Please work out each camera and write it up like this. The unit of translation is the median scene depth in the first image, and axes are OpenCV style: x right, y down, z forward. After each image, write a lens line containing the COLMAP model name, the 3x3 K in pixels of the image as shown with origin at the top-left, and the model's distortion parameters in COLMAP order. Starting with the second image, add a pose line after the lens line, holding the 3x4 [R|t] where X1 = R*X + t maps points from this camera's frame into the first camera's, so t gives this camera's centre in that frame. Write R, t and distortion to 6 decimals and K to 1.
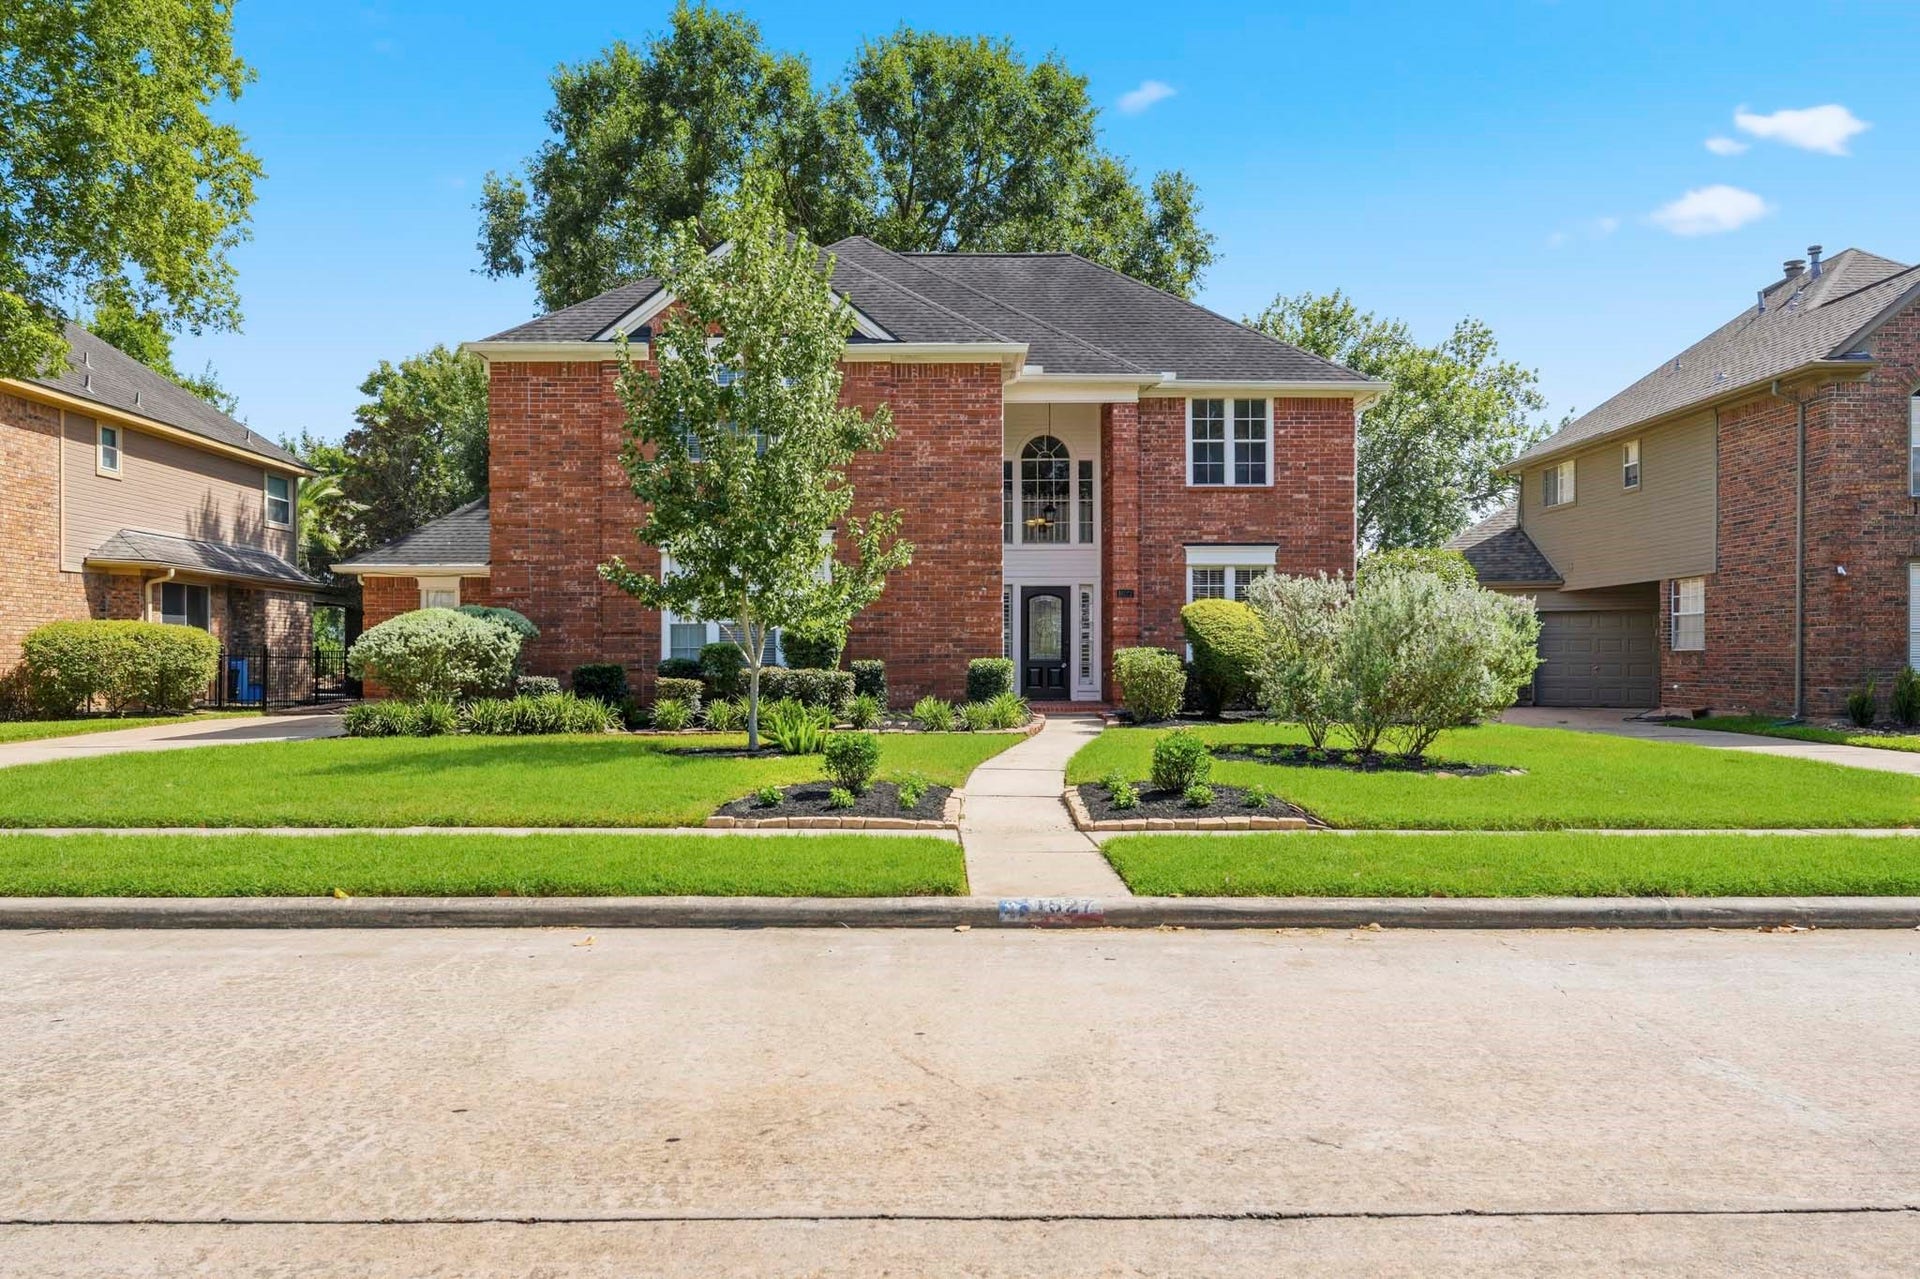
lens RADIAL K [[1292.9, 0, 961.8], [0, 1292.9, 645.1], [0, 0, 1]] dist [-0.000431, 0.000109]
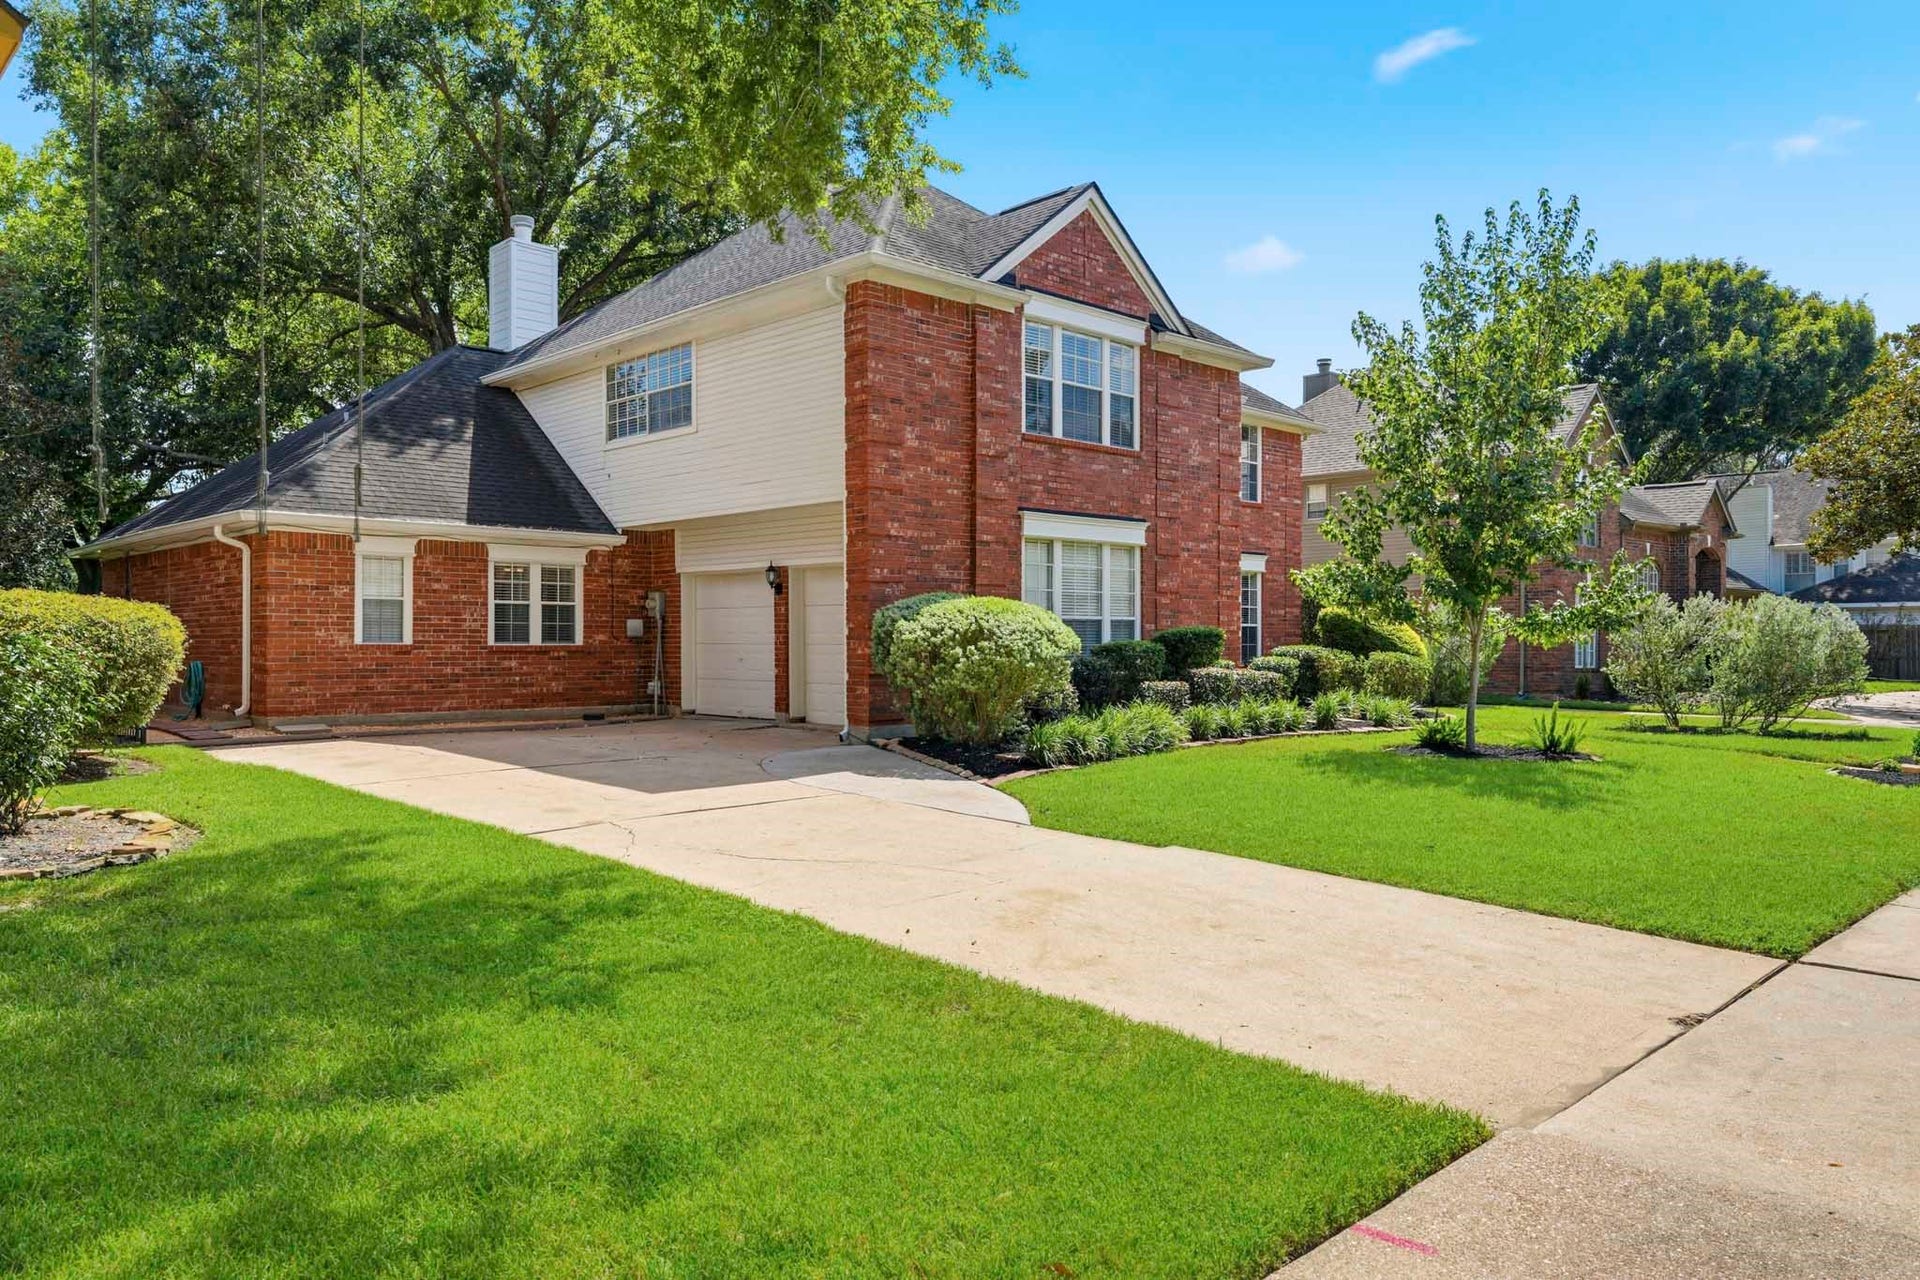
lens RADIAL K [[1292.9, 0, 958.9], [0, 1292.9, 638.9], [0, 0, 1]] dist [-0.000431, 0.000109]
pose [[0.744128, 0.004242, 0.668024, -0.845173], [-0.008891, 0.999954, 0.003554, -0.004955], [-0.667978, -0.008584, 0.744131, 0.378441]]
